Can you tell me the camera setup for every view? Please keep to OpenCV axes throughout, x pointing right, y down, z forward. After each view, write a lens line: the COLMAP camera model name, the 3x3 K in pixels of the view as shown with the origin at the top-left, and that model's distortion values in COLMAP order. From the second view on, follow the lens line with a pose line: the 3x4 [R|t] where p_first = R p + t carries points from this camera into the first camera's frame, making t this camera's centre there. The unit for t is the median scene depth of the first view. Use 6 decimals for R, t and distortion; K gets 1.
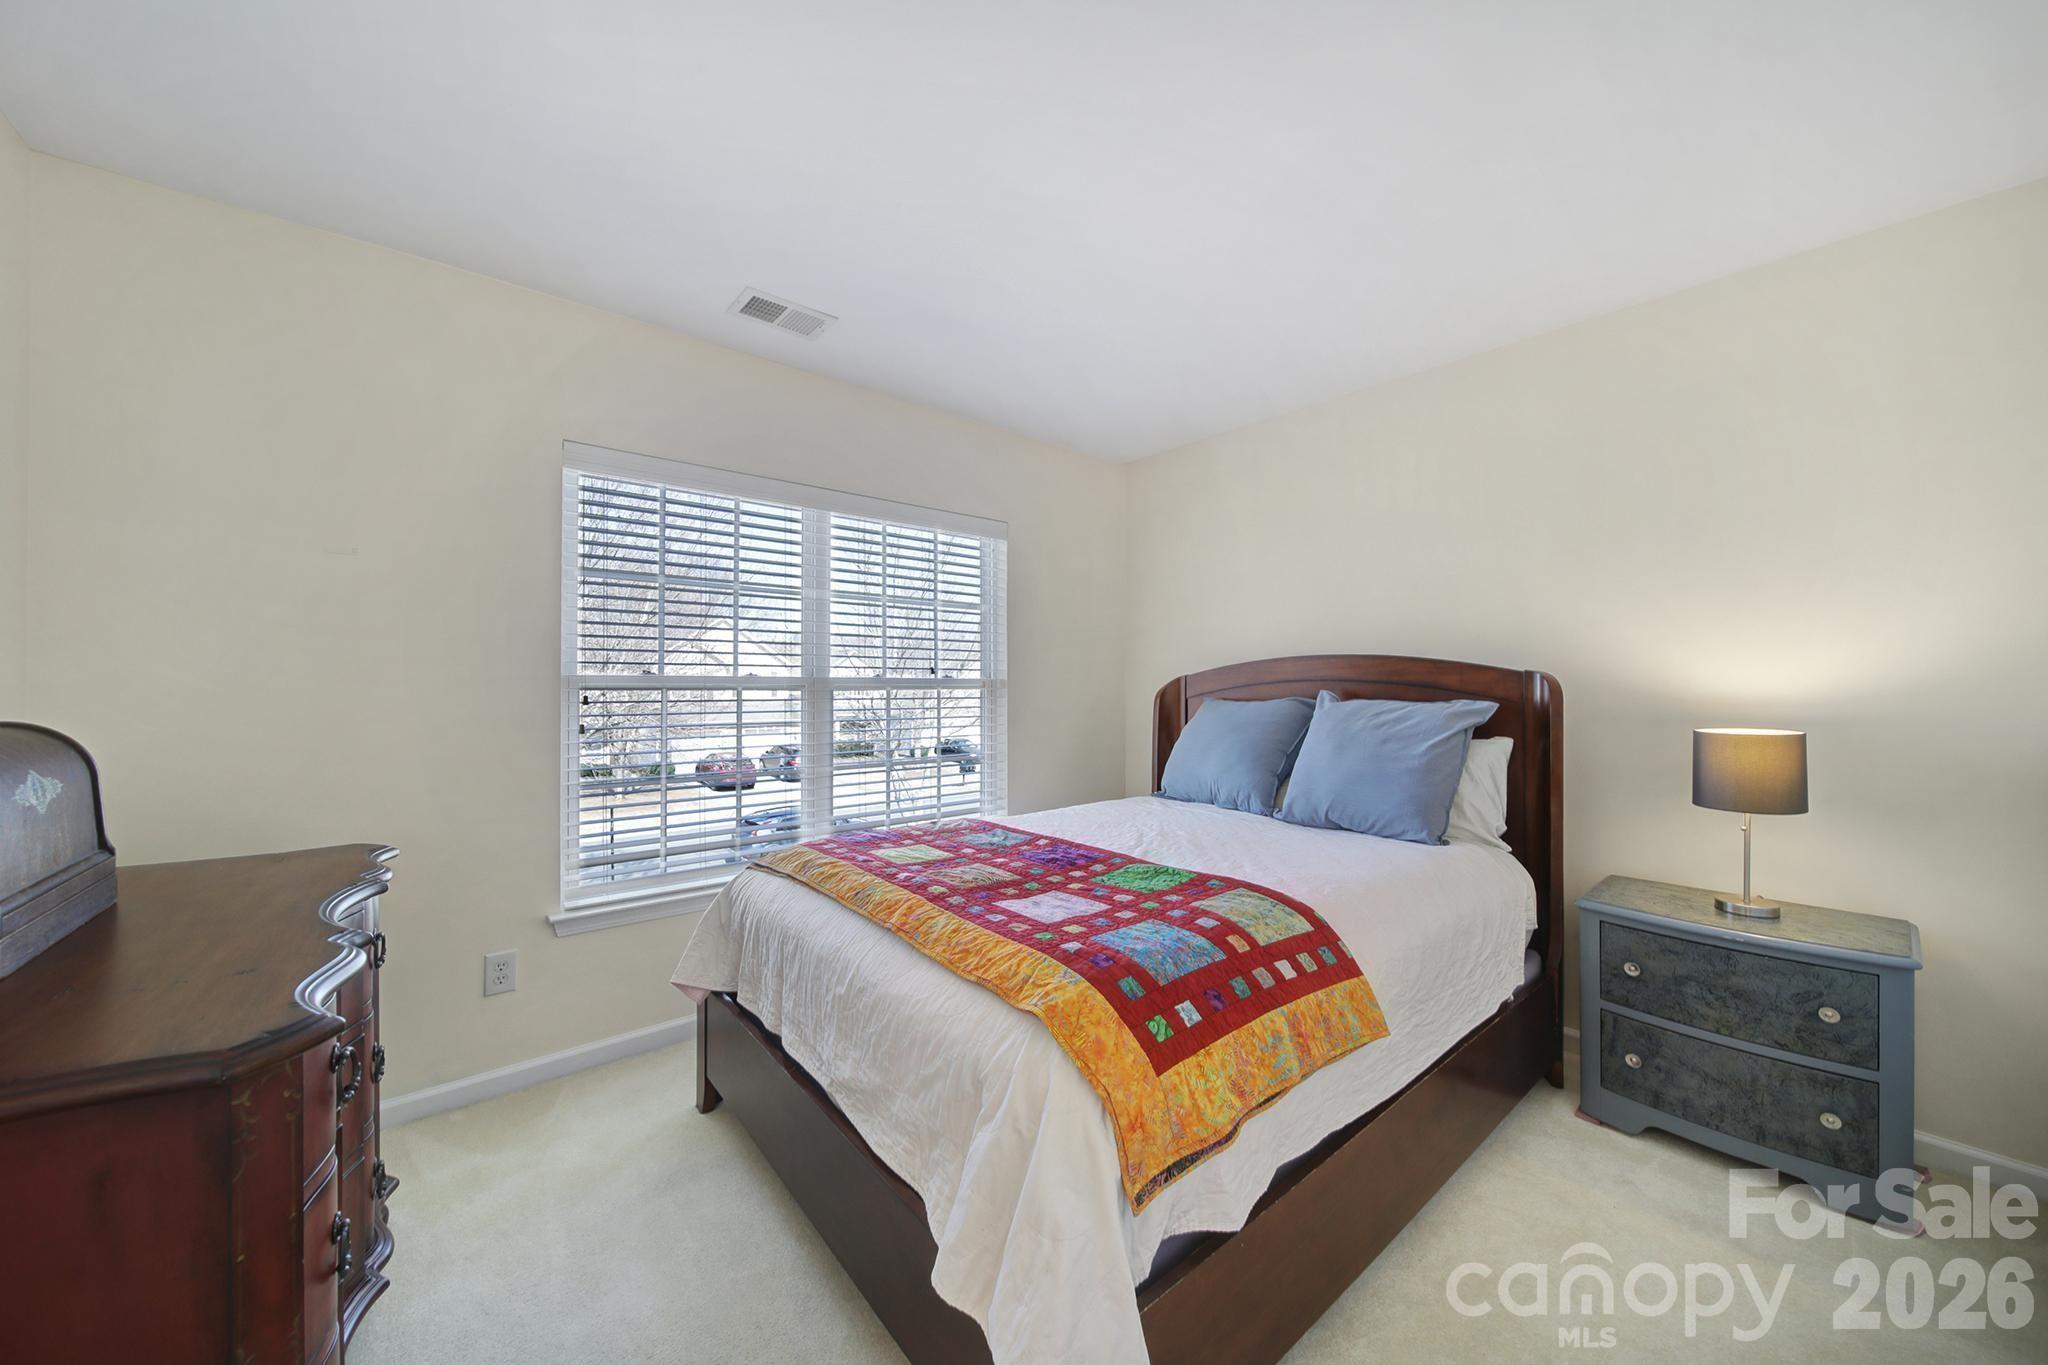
lens RADIAL K [[725.9, 0, 1027.9], [0, 725.9, 679.1], [0, 0, 1]] dist [-0.001074, -0.000606]
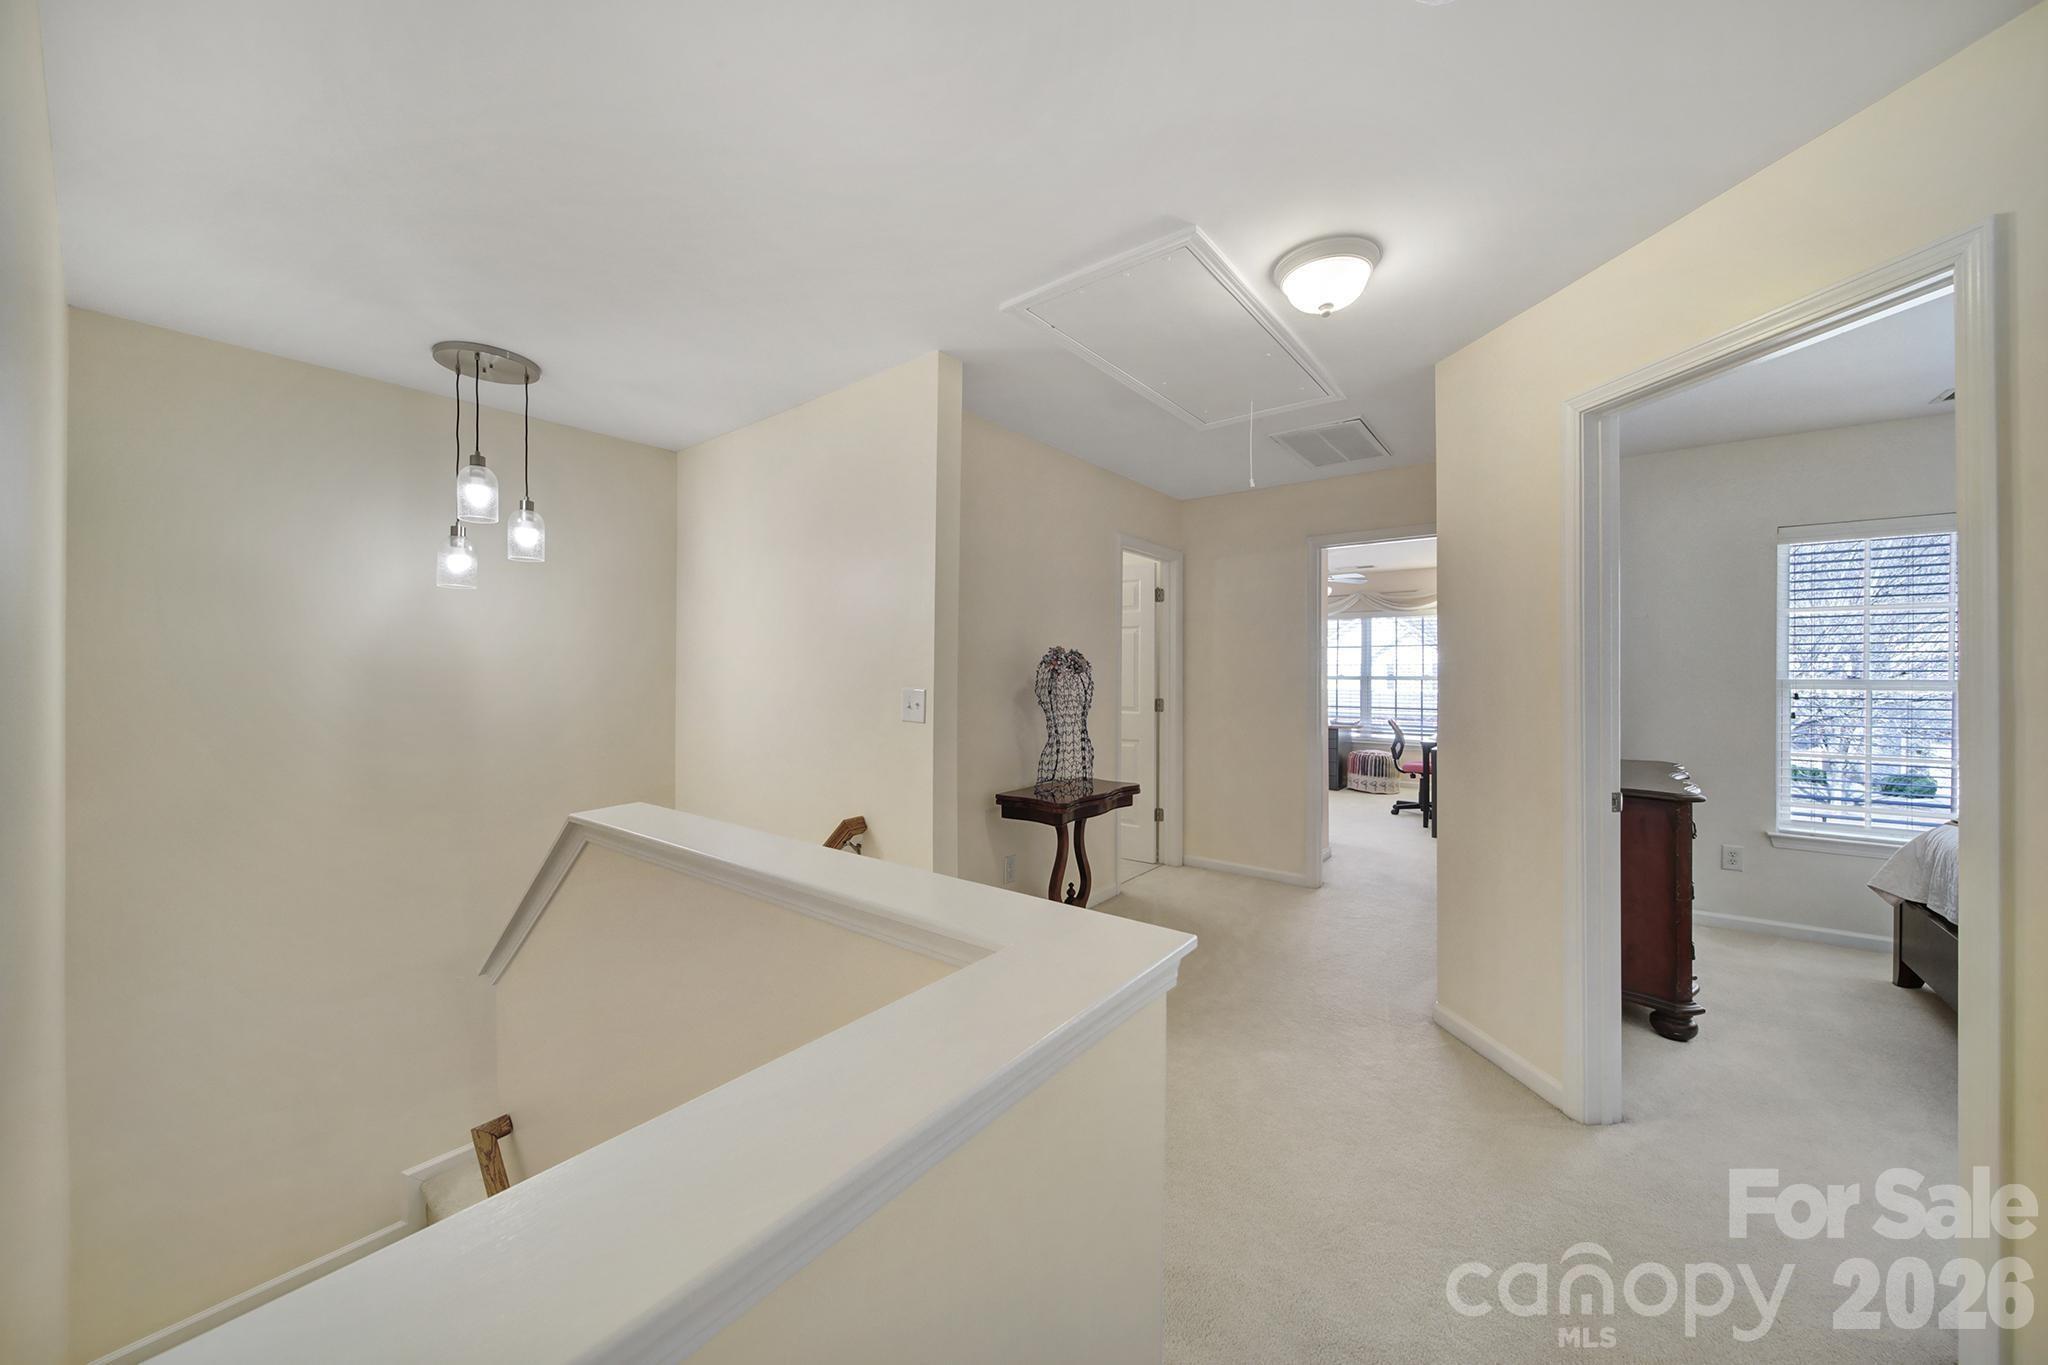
lens RADIAL K [[725.9, 0, 1027.5], [0, 725.9, 672.2], [0, 0, 1]] dist [-0.001074, -0.000606]
pose [[0.213410, -0.001397, -0.976962, 0.576997], [-0.000571, 0.999999, -0.001555, -0.018290], [0.976963, 0.000890, 0.213409, -0.978108]]
